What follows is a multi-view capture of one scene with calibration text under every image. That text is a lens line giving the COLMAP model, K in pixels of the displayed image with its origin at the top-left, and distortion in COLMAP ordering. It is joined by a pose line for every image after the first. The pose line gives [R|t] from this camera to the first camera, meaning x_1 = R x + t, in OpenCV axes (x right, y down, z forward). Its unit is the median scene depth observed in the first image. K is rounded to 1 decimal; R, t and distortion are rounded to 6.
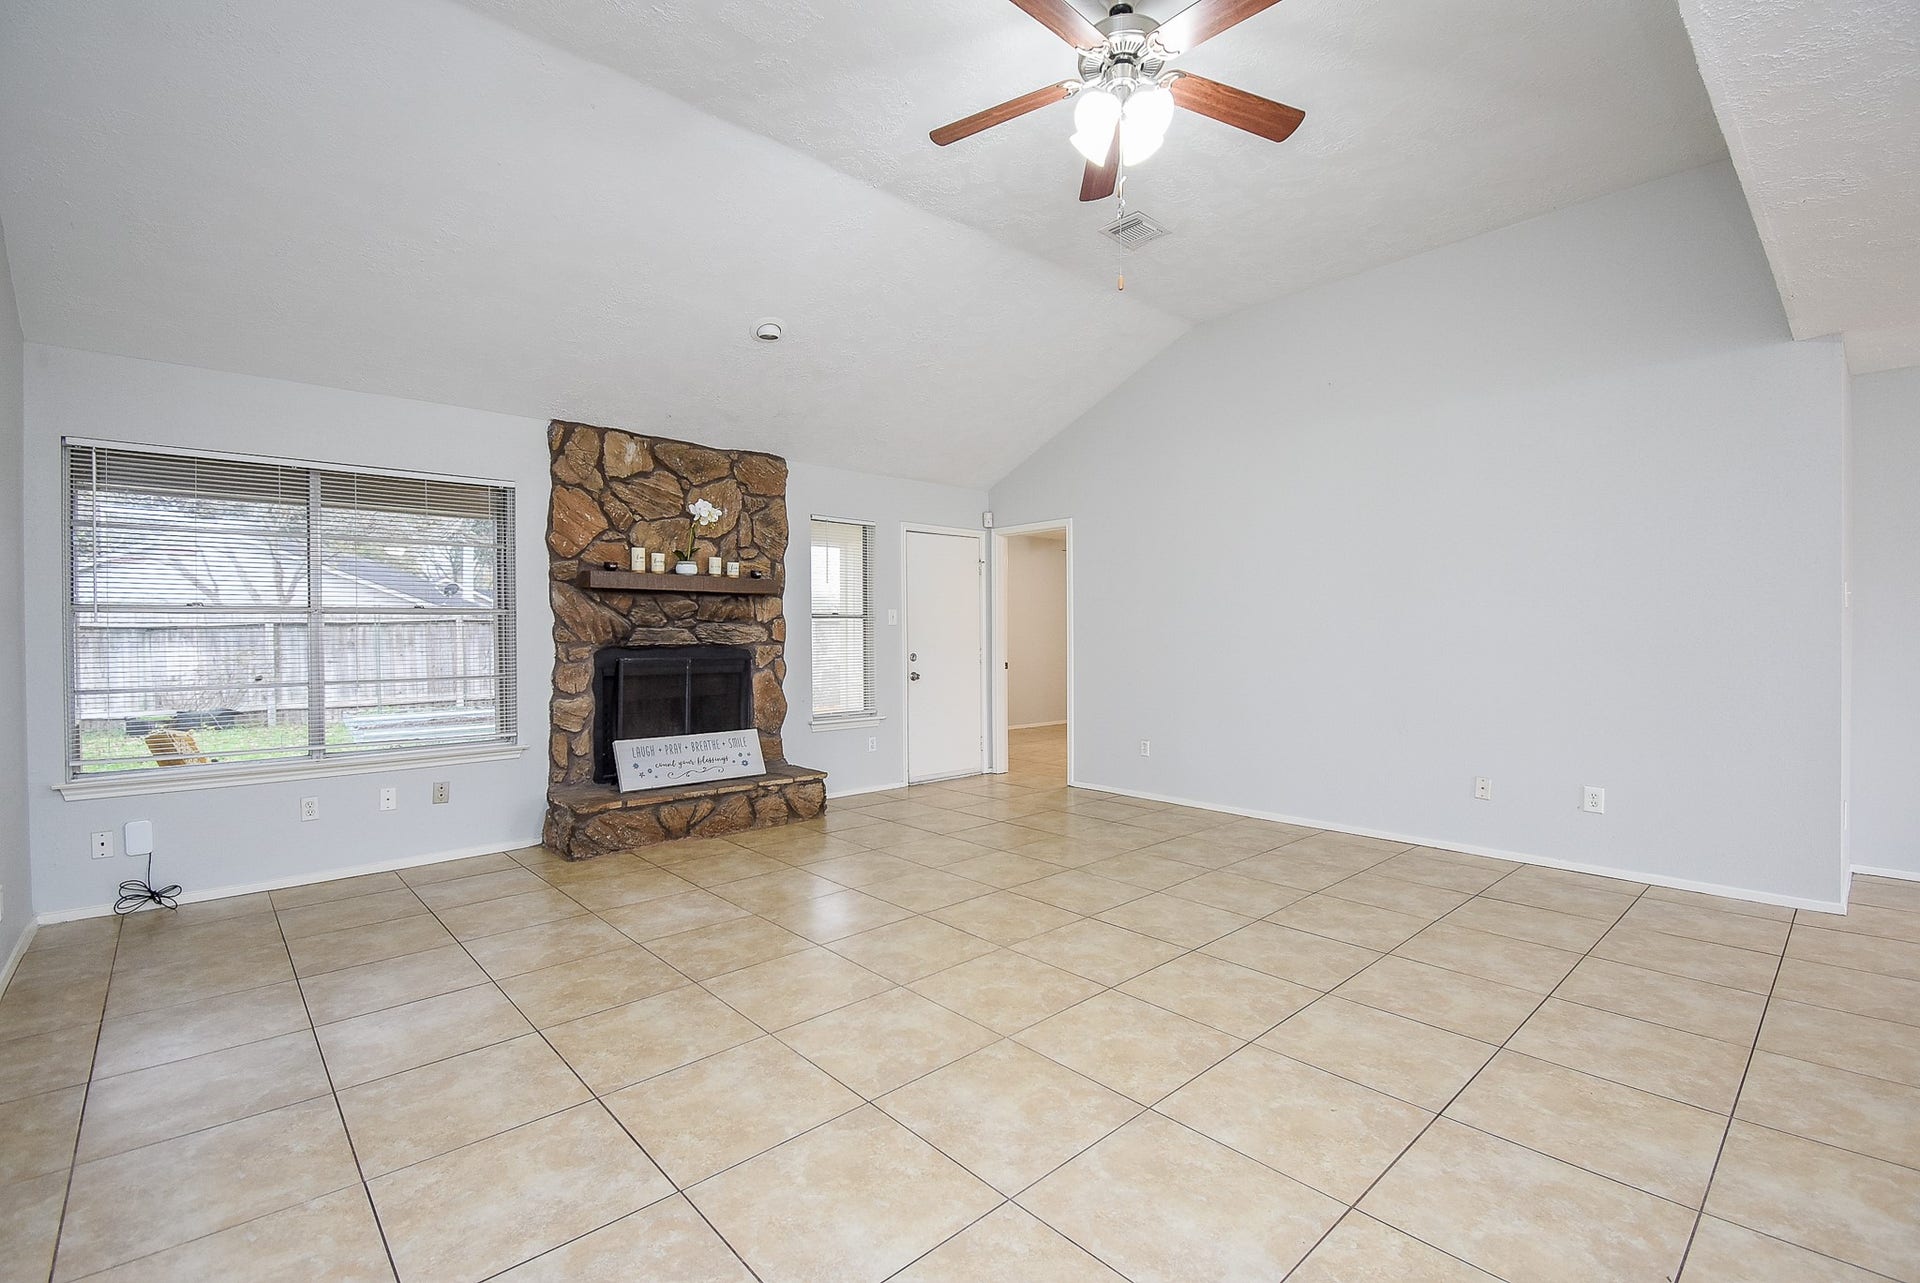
lens RADIAL K [[840.0, 0, 956.5], [0, 840.0, 640.4], [0, 0, 1]] dist [0.024677, -0.022827]
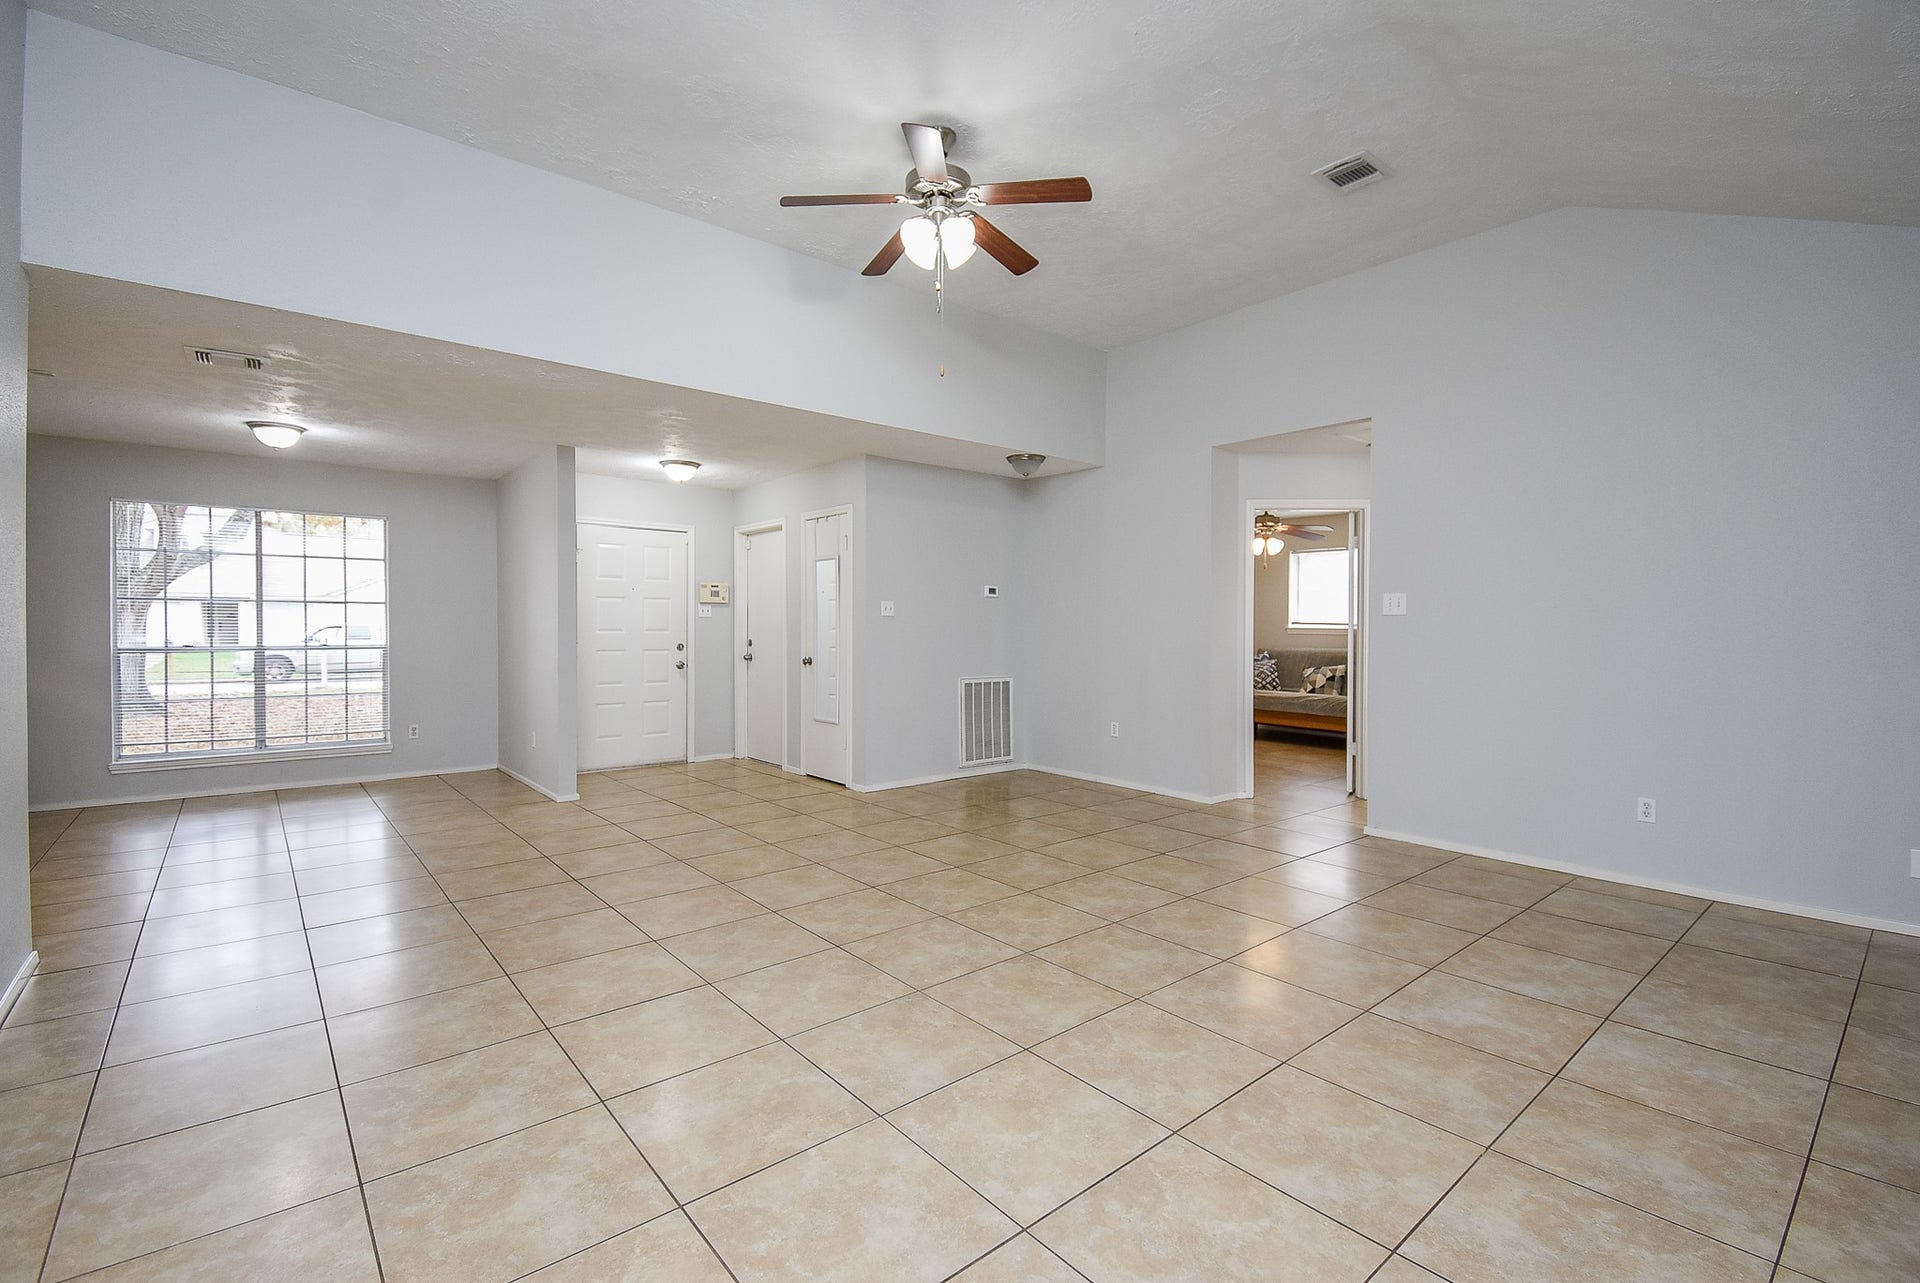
lens RADIAL K [[840.0, 0, 956.5], [0, 840.0, 640.4], [0, 0, 1]] dist [0.024677, -0.022827]
pose [[-0.999245, 0.002075, 0.038791, 0.066033], [0.003144, 0.999617, 0.027509, -0.013461], [-0.038719, 0.027610, -0.998869, 1.295831]]
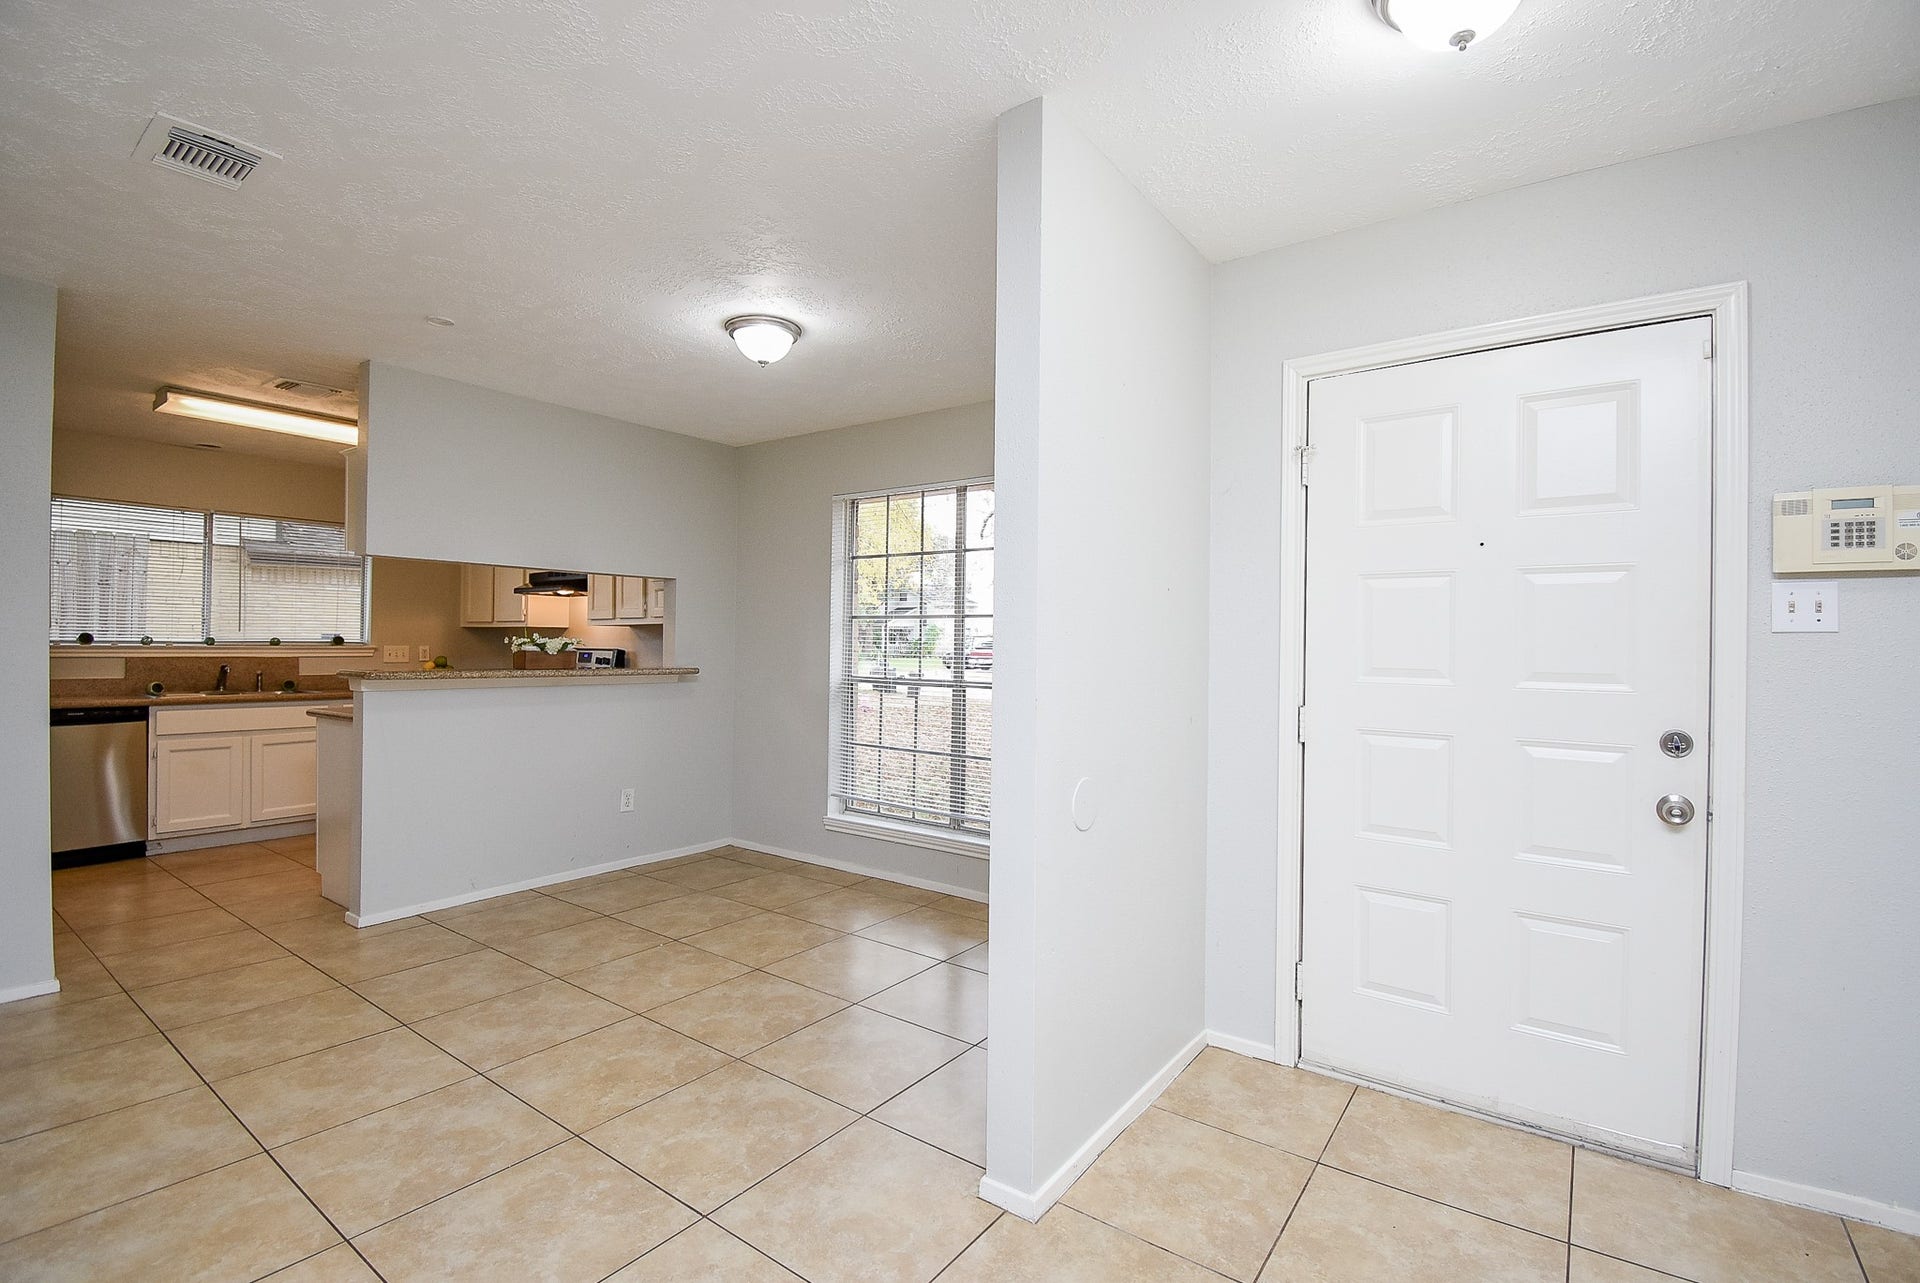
lens RADIAL K [[858.6, 0, 963.2], [0, 858.6, 643.8], [0, 0, 1]] dist [0.019487, -0.026225]
pose [[-0.201534, 0.003287, 0.979476, 0.281147], [0.002084, 0.999994, -0.002927, -0.009207], [-0.979479, 0.001452, -0.201539, 0.228553]]
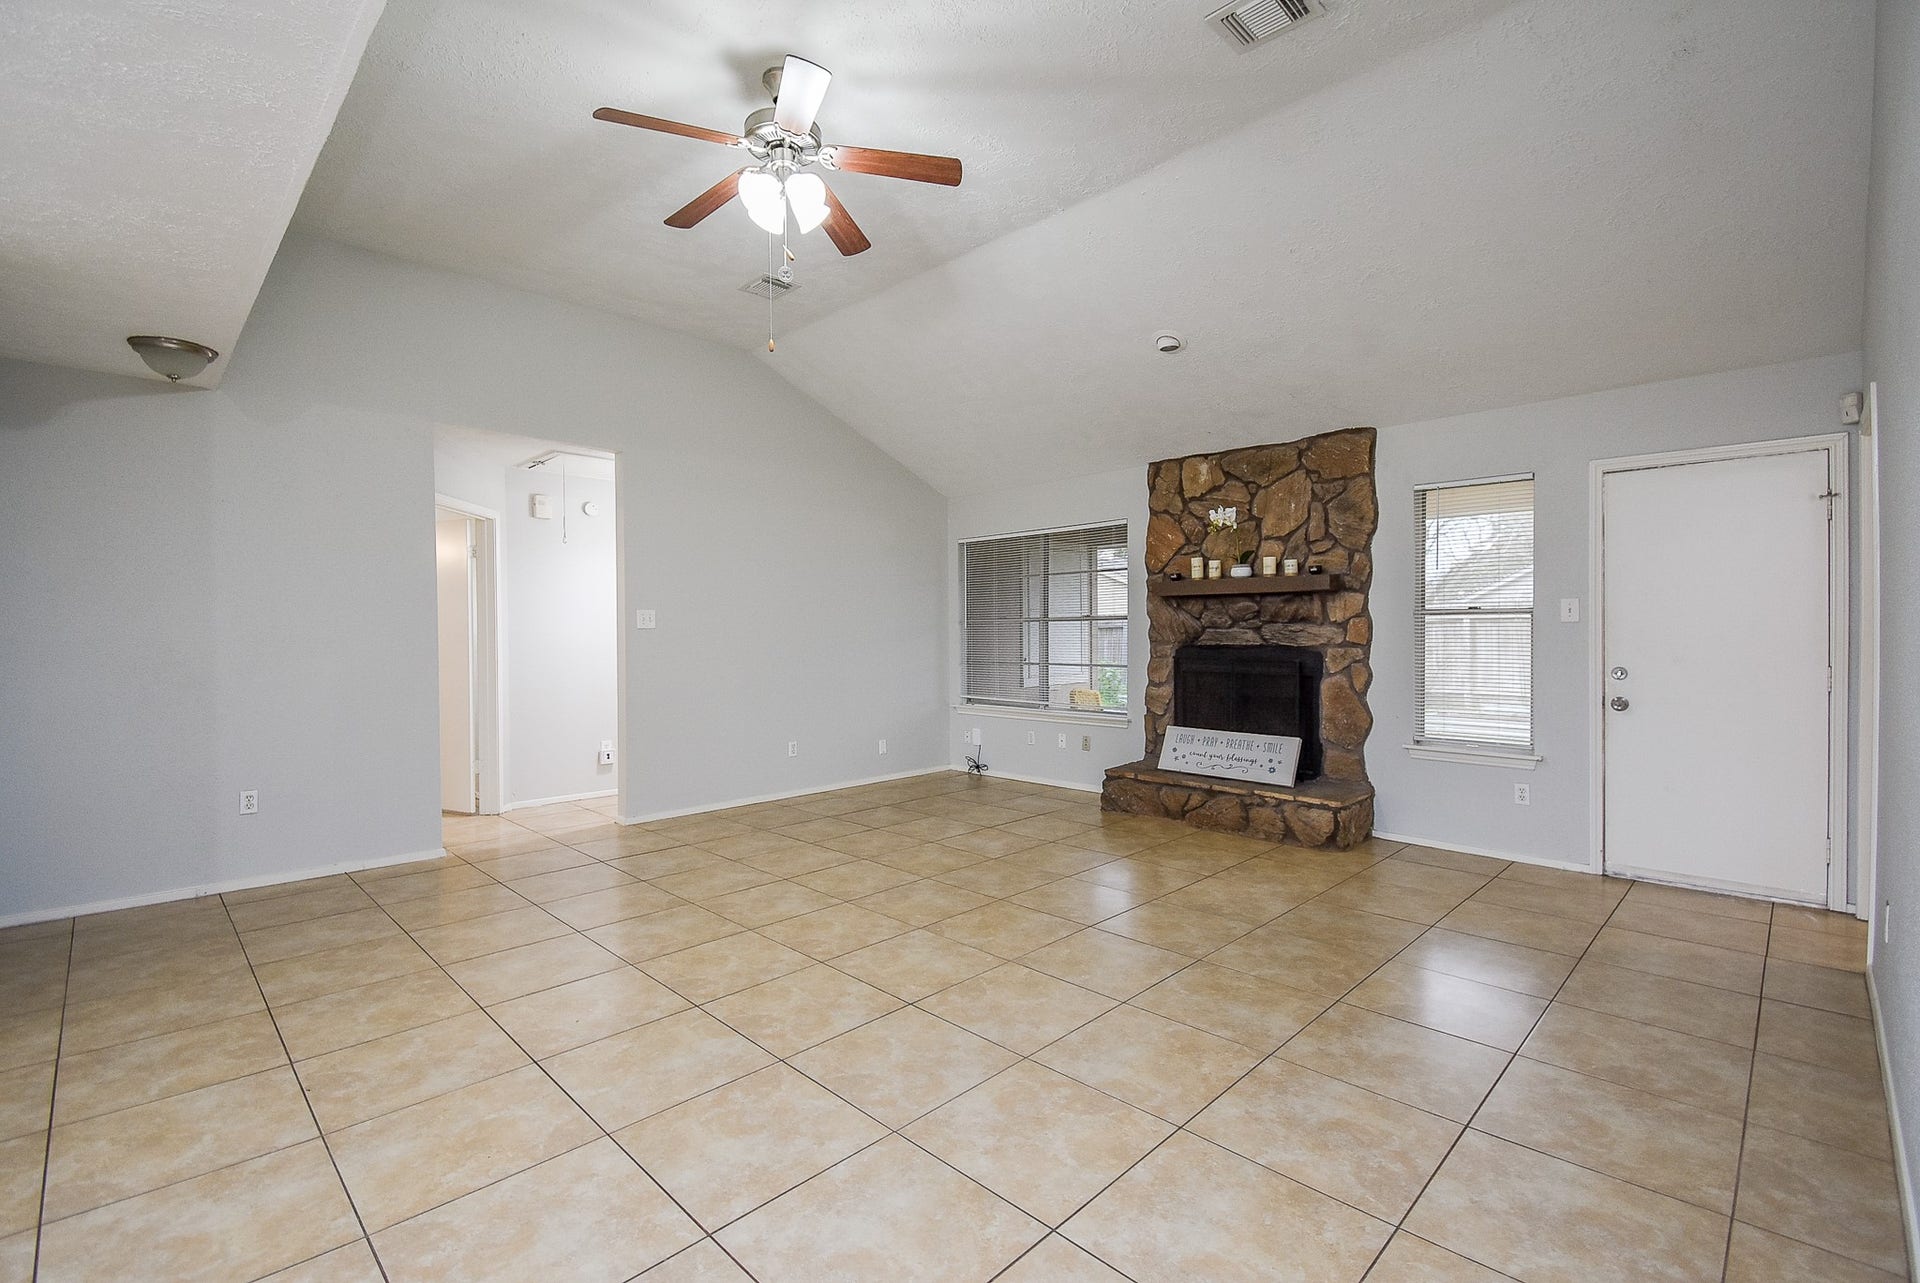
lens RADIAL K [[840.0, 0, 956.5], [0, 840.0, 640.4], [0, 0, 1]] dist [0.024677, -0.022827]
pose [[0.043854, 0.016975, -0.998894, 0.760301], [-0.001849, 0.999855, 0.016910, -0.019342], [0.999036, 0.001106, 0.043879, 0.661055]]
